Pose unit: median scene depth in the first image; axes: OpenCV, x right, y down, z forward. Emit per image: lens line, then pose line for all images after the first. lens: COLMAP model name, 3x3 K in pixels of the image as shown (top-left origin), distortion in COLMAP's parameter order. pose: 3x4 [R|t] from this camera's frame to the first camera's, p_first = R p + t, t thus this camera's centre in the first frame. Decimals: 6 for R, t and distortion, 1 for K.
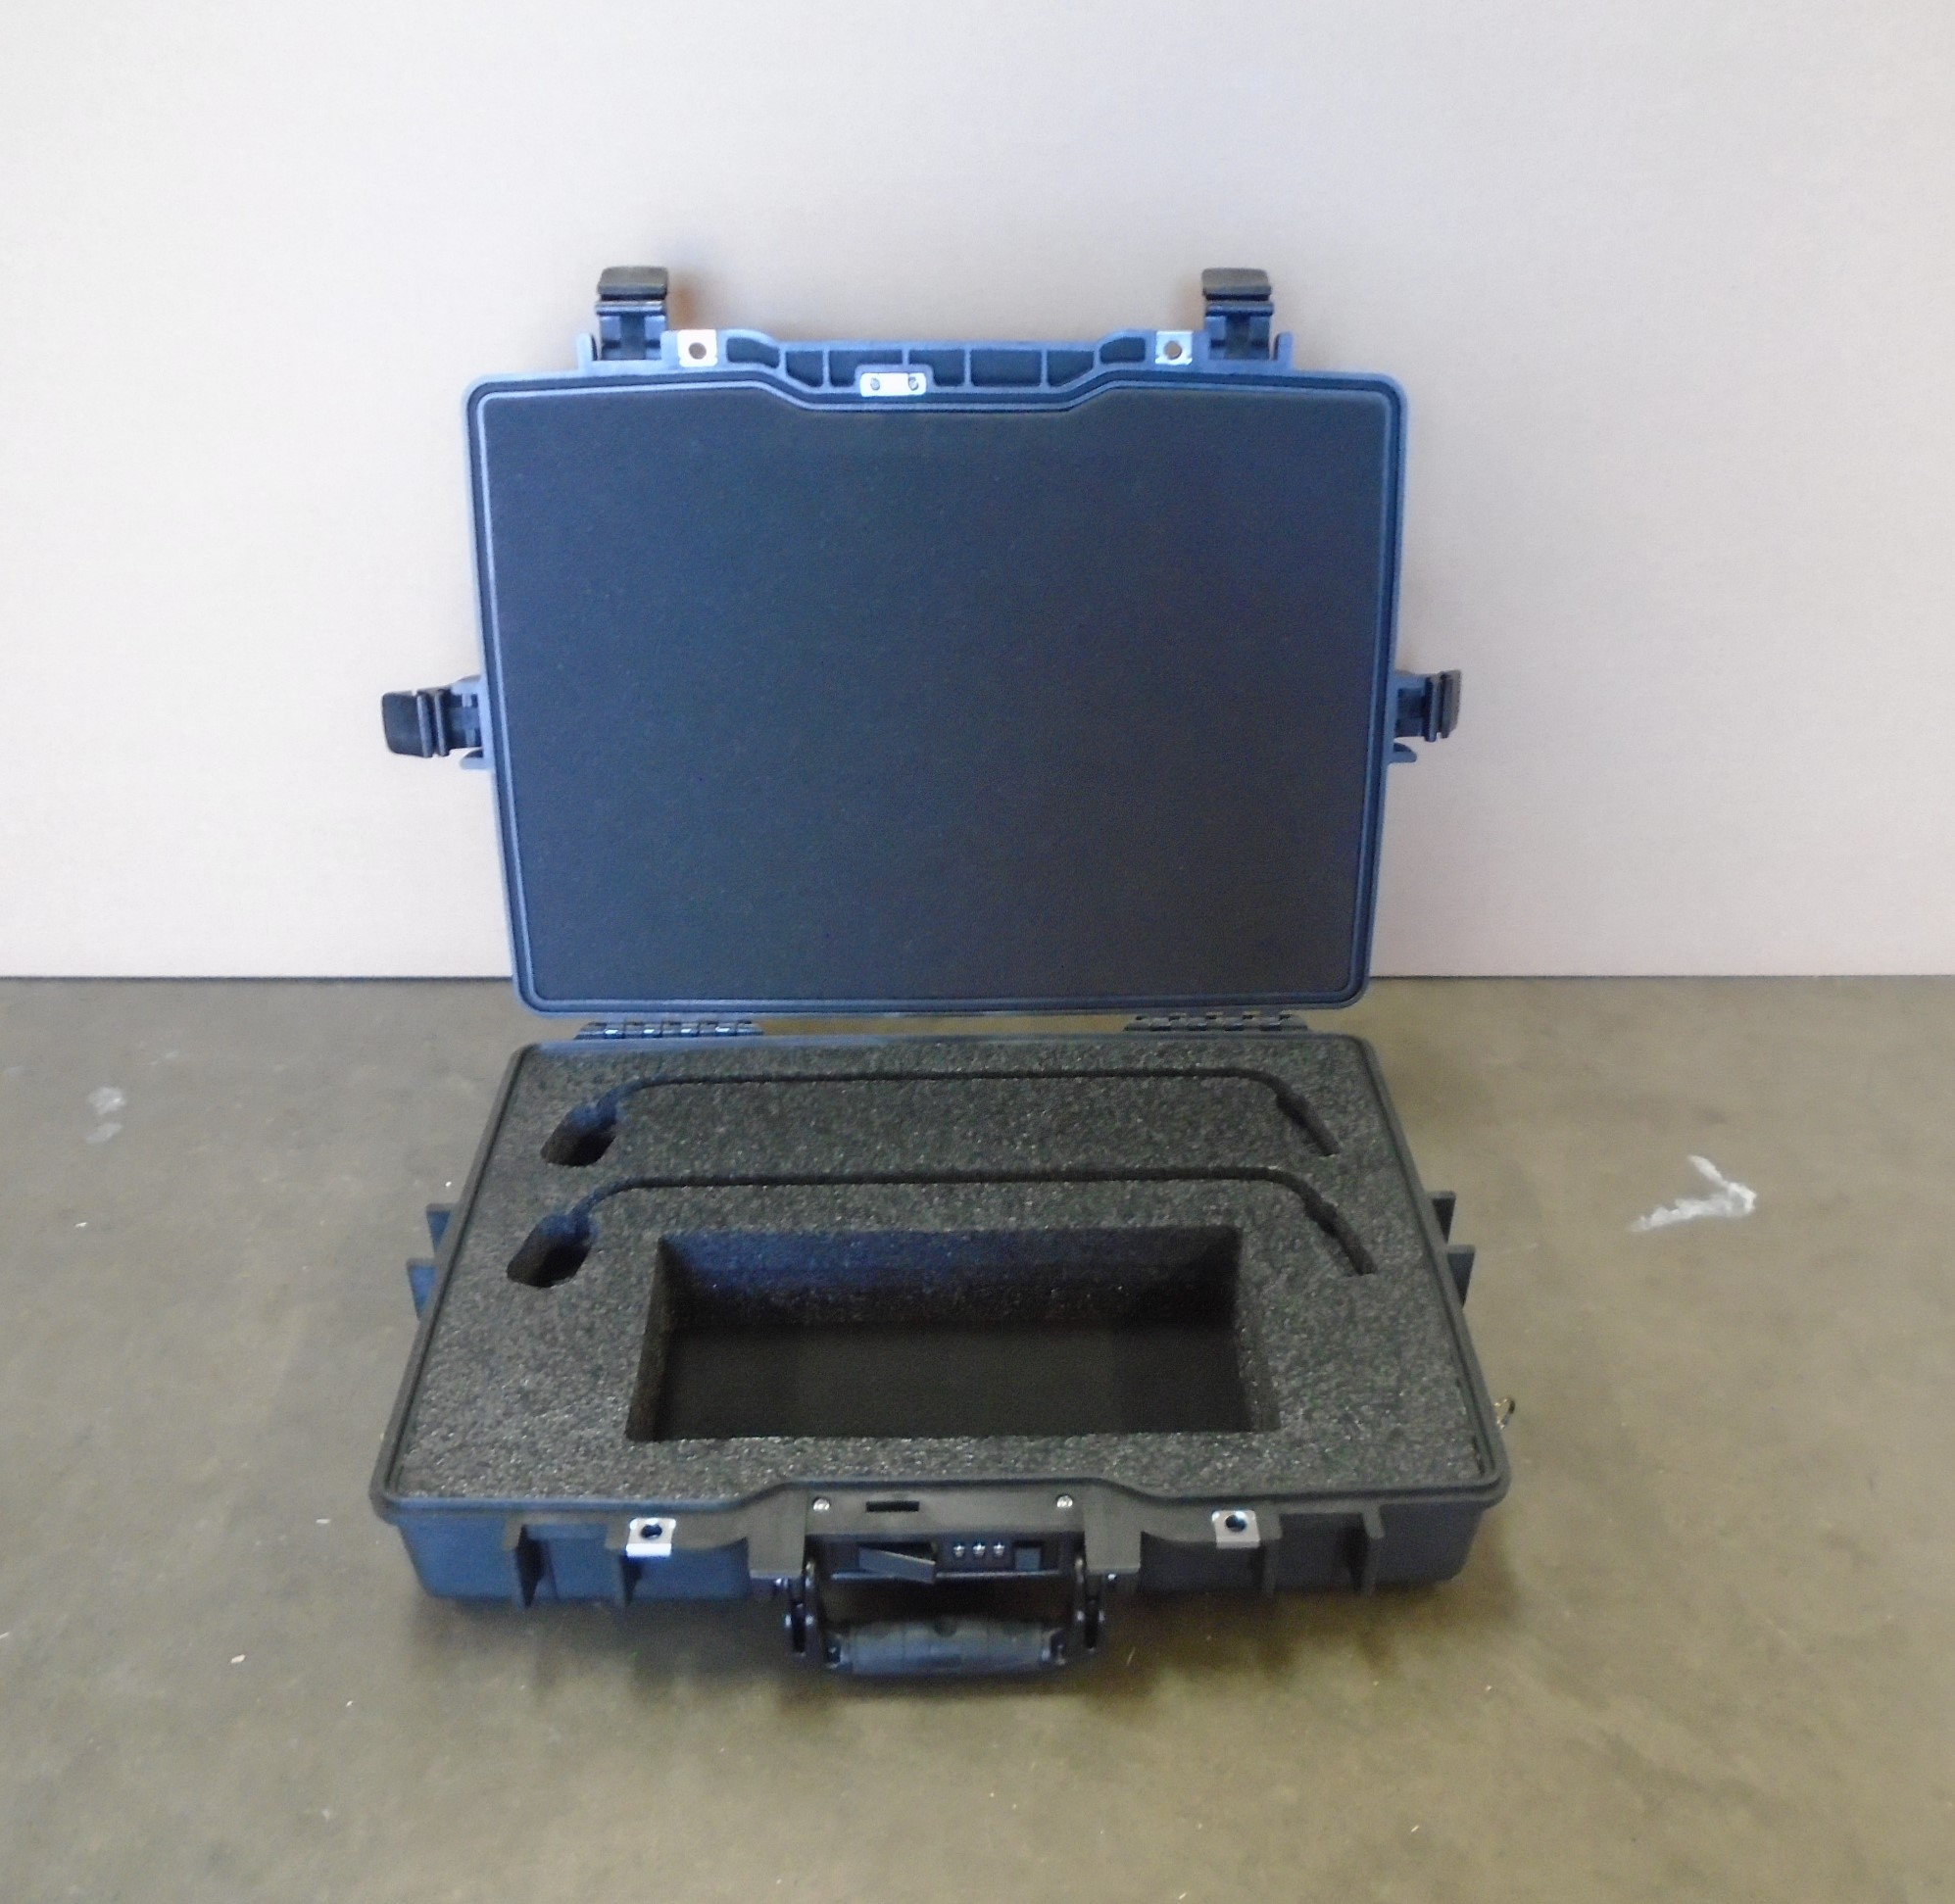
lens RADIAL K [[1984.9, 0, 987.4], [0, 1984.9, 925.4], [0, 0, 1]] dist [-0.006920, -0.000930]
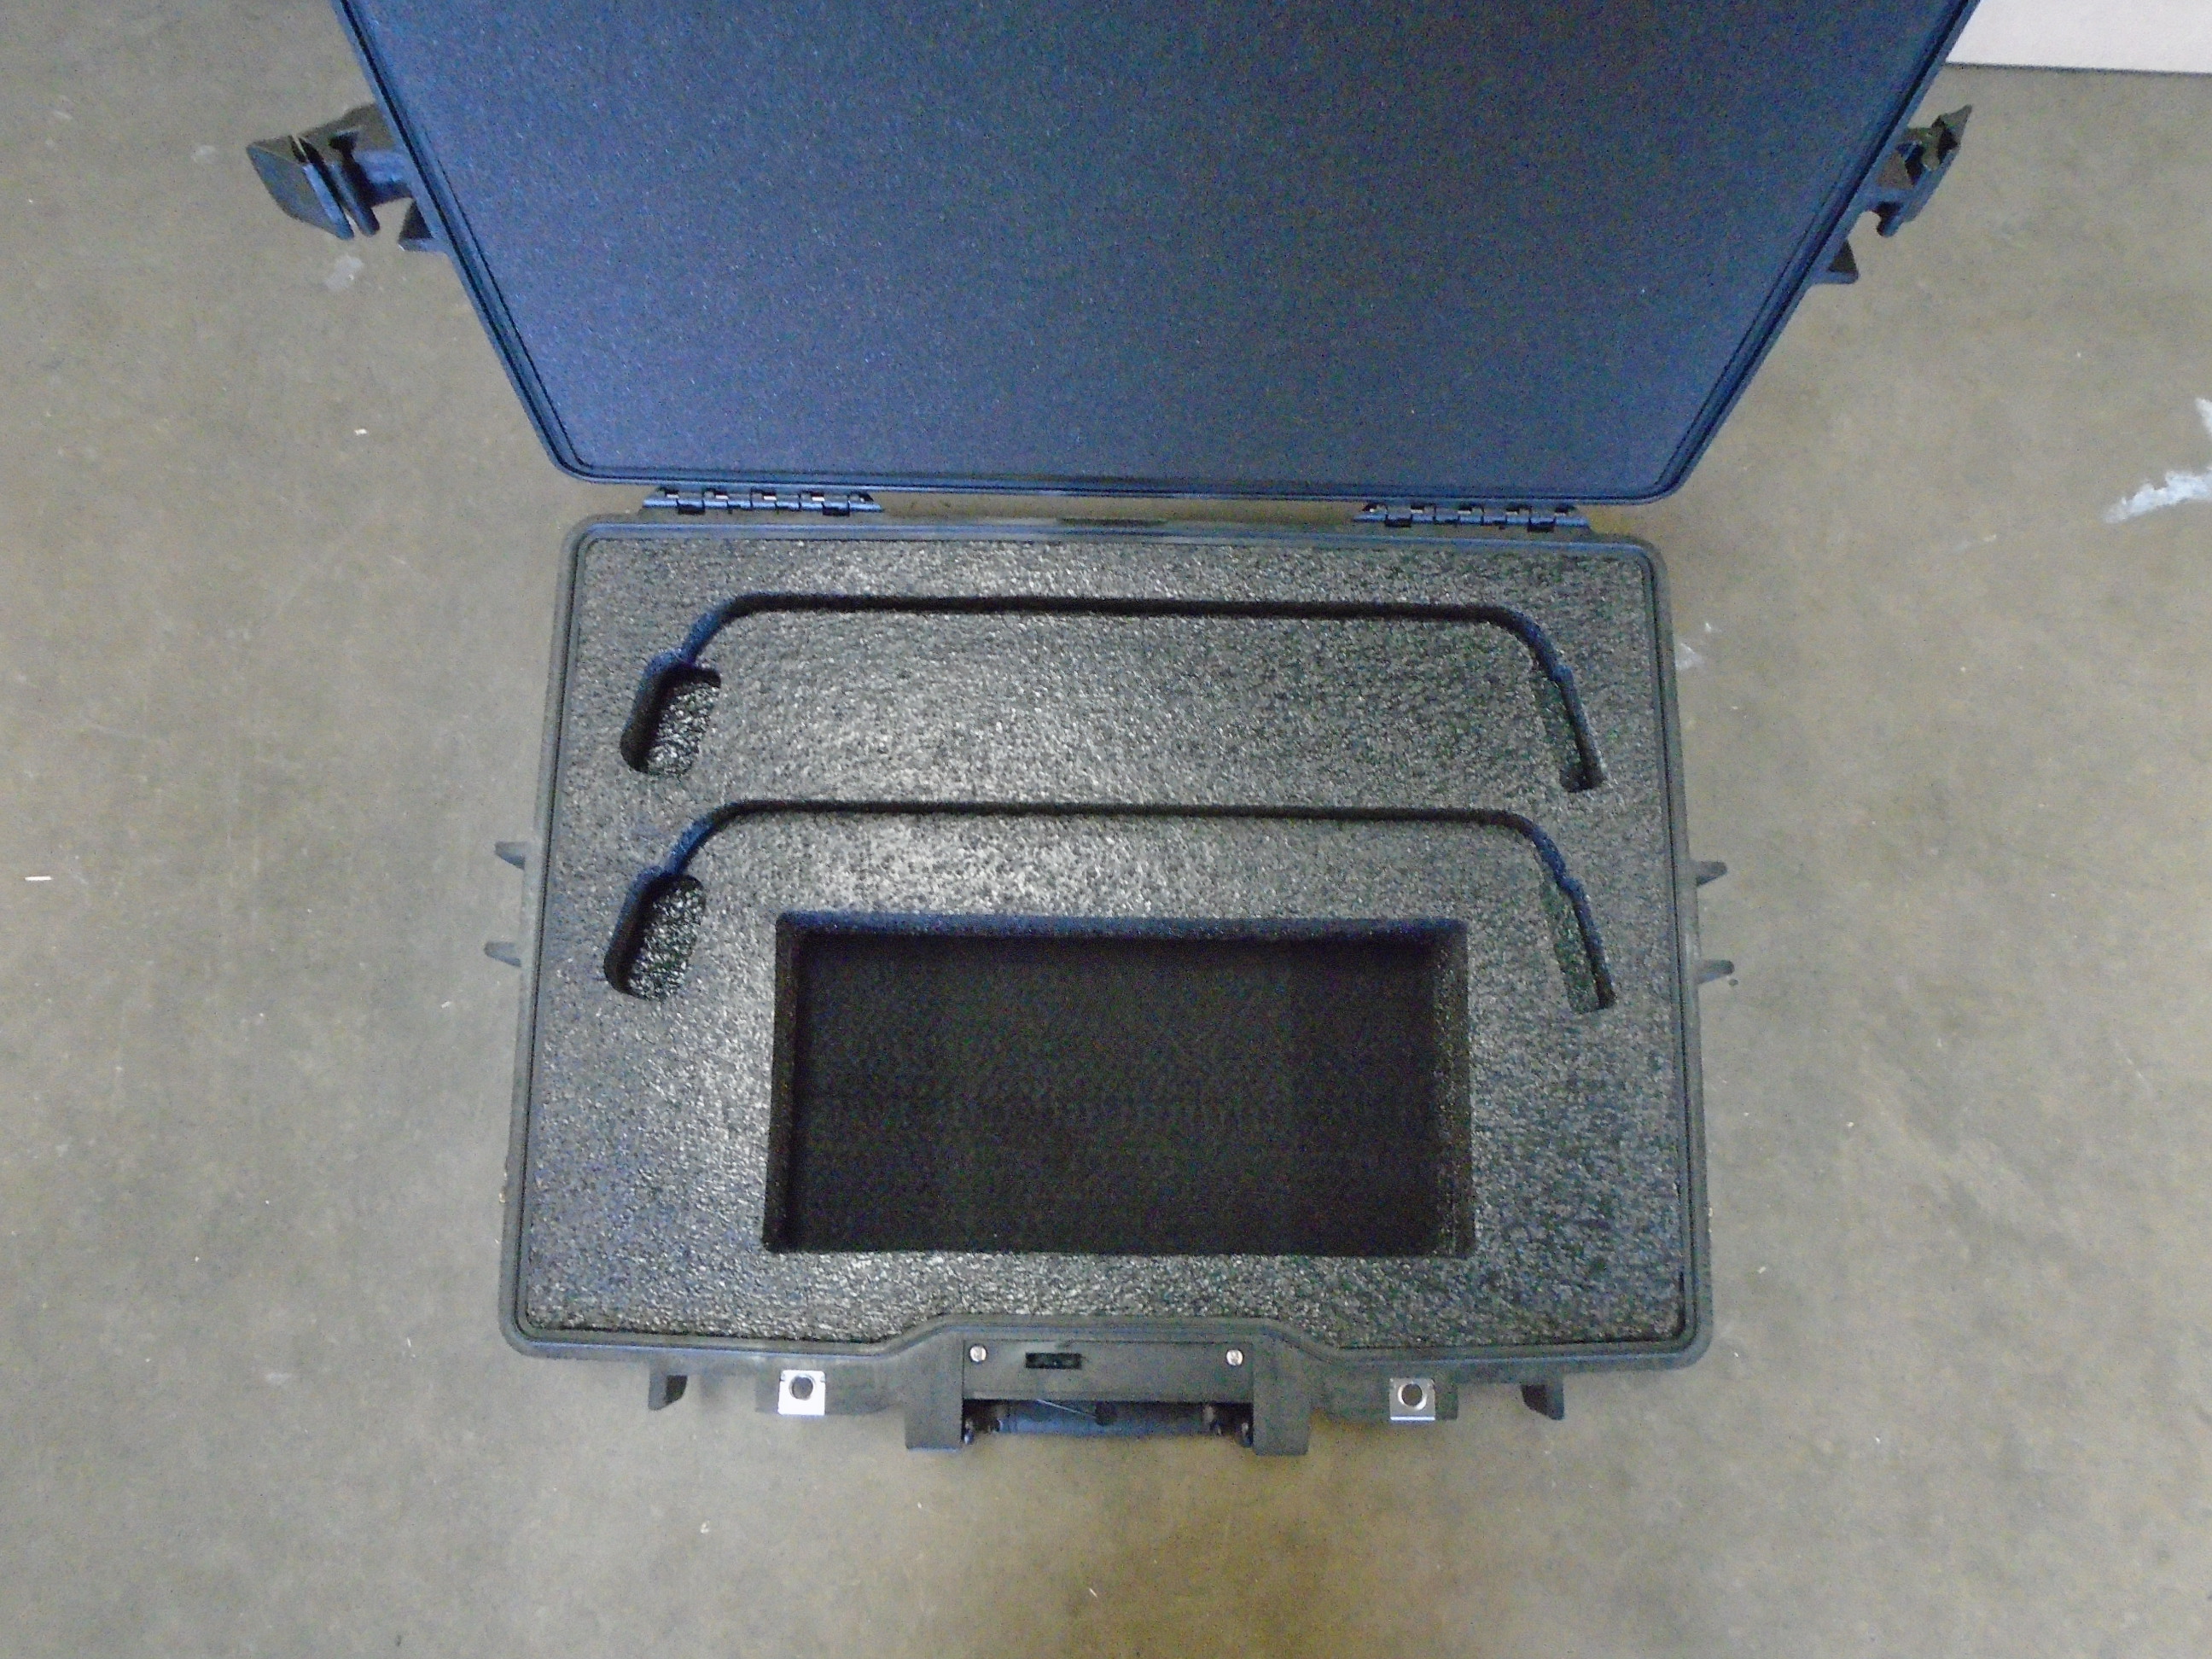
lens RADIAL K [[1721.9, 0, 1106.0], [0, 1721.9, 829.5], [0, 0, 1]] dist [-0.002577, -0.002833]
pose [[0.999457, 0.032928, 0.001292, -0.026292], [-0.023398, 0.681478, 0.731465, -0.398471], [0.023206, -0.731098, 0.681878, 0.511375]]
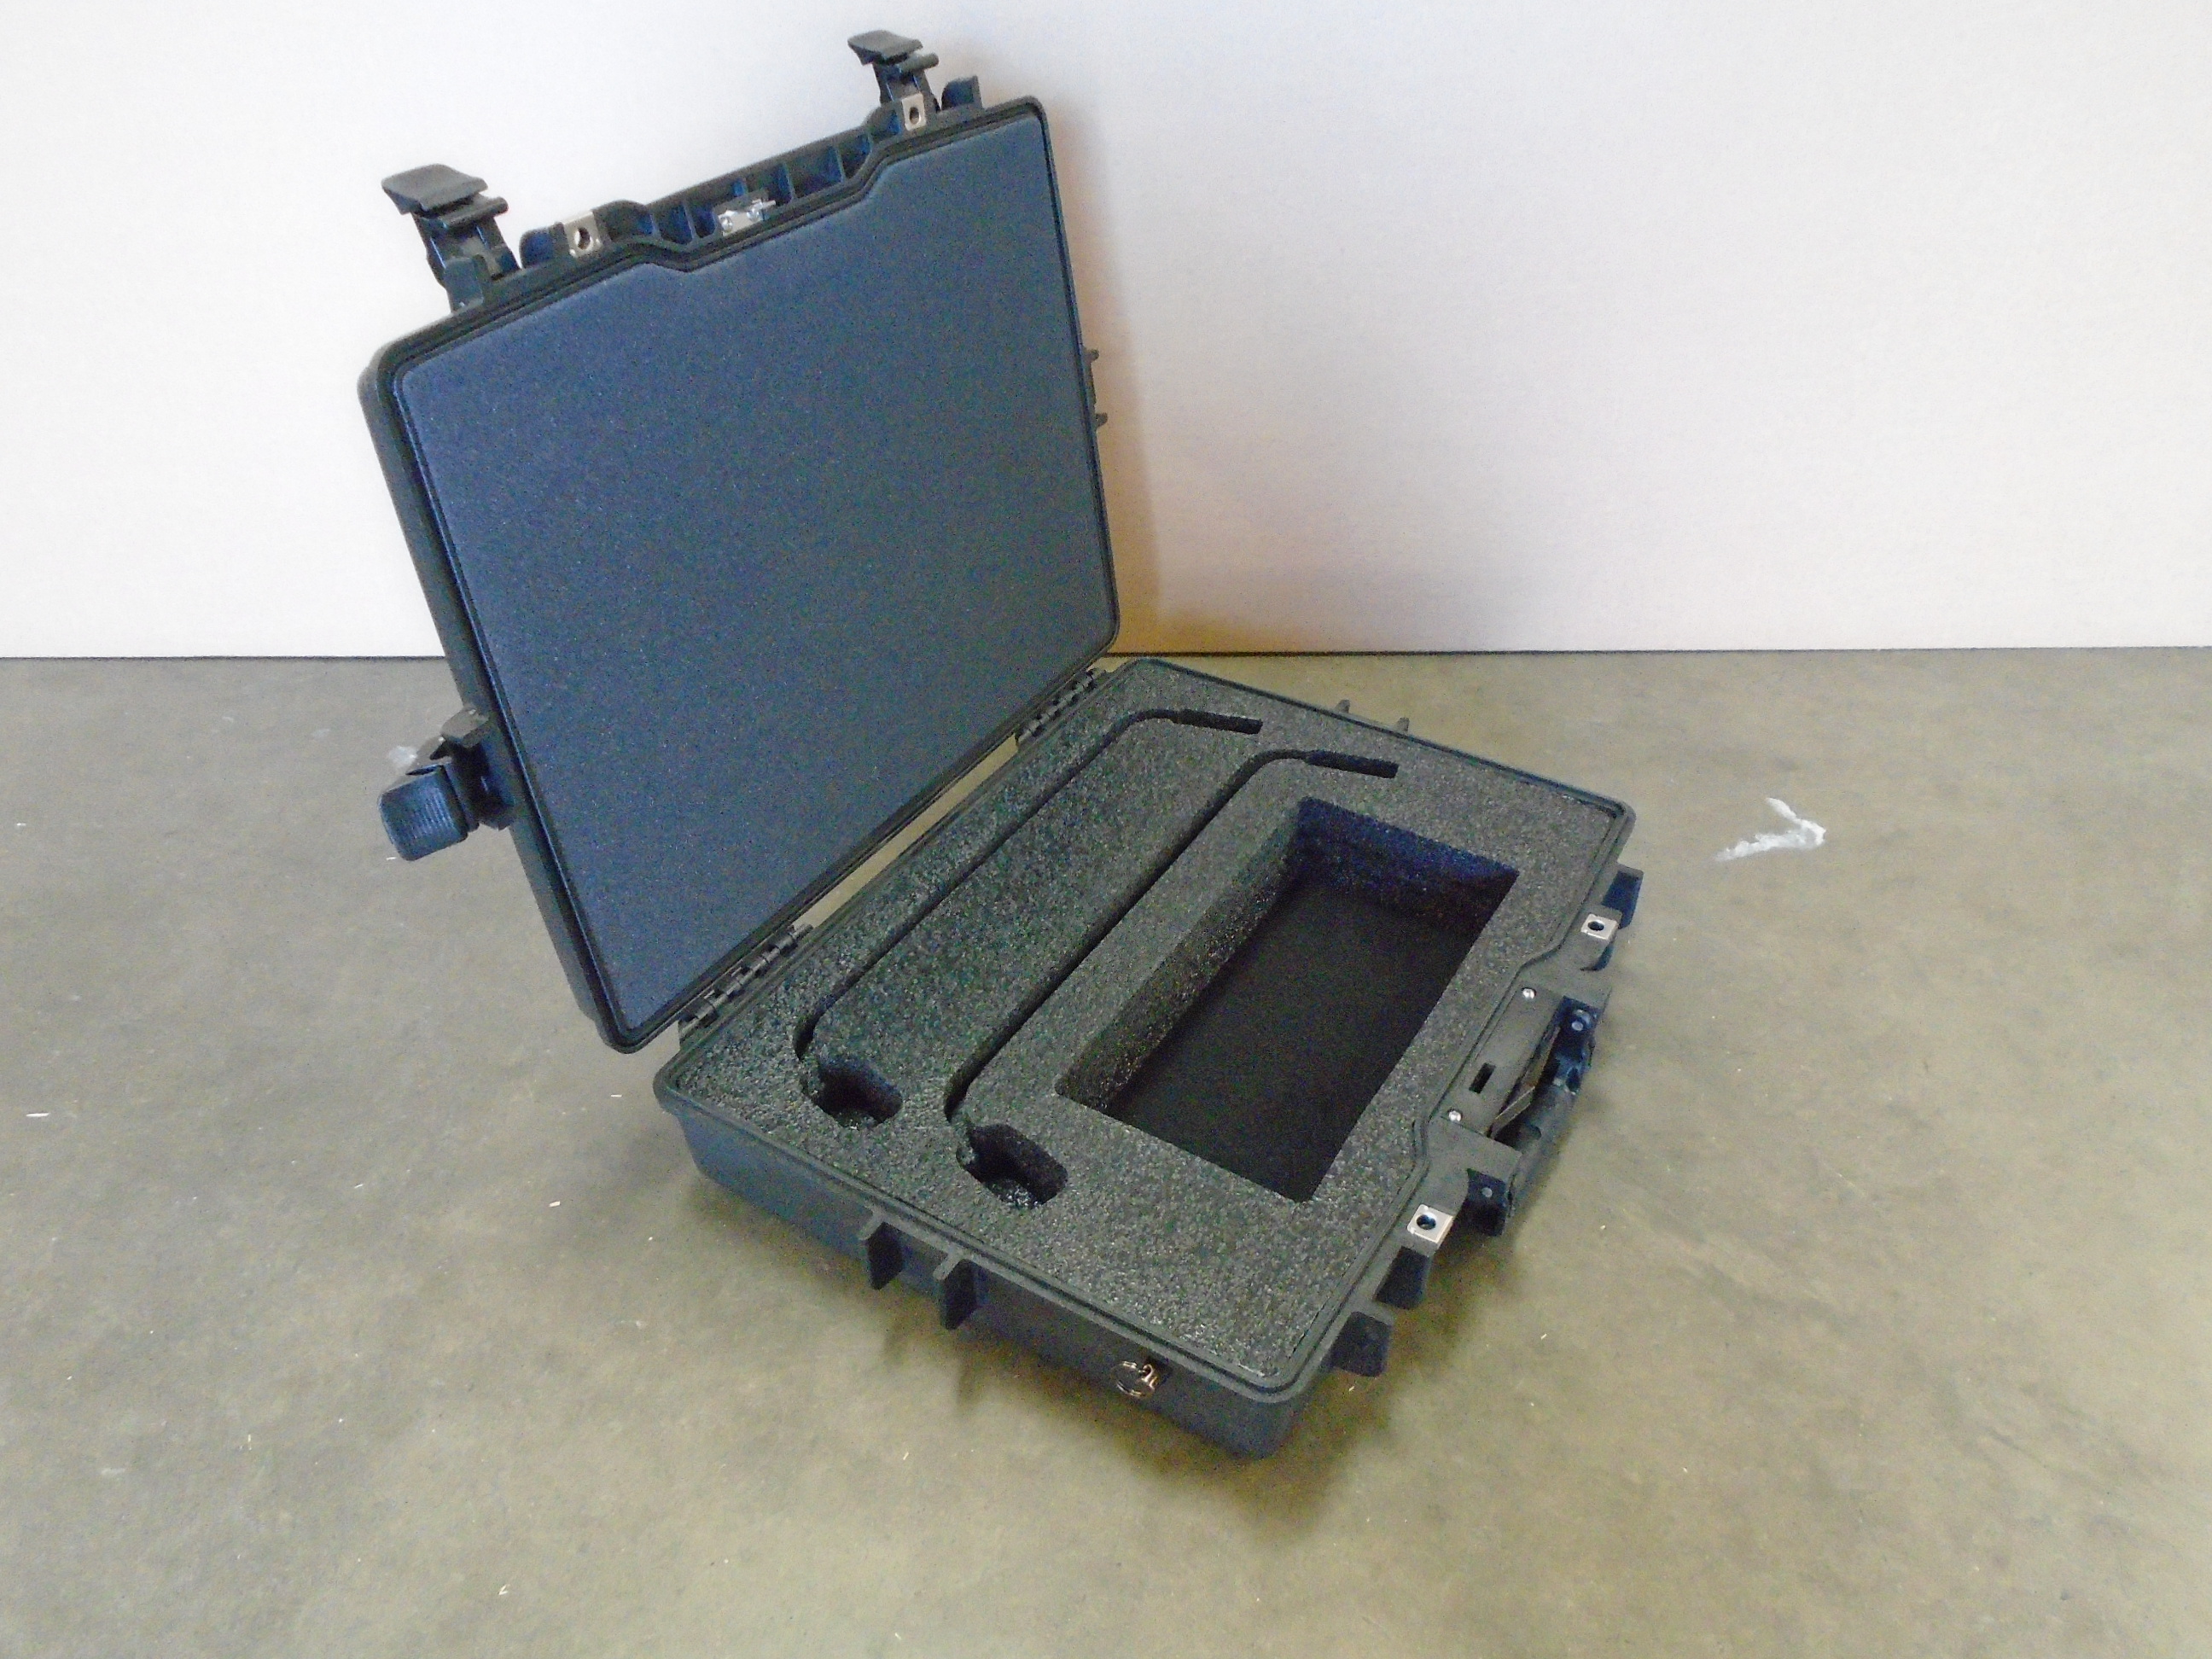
lens RADIAL K [[1721.9, 0, 1106.0], [0, 1721.9, 829.5], [0, 0, 1]] dist [-0.002577, -0.002833]
pose [[0.533389, -0.505578, 0.678149, -0.650802], [0.429241, 0.852604, 0.298025, -0.195454], [-0.728868, 0.132126, 0.671784, 0.369692]]
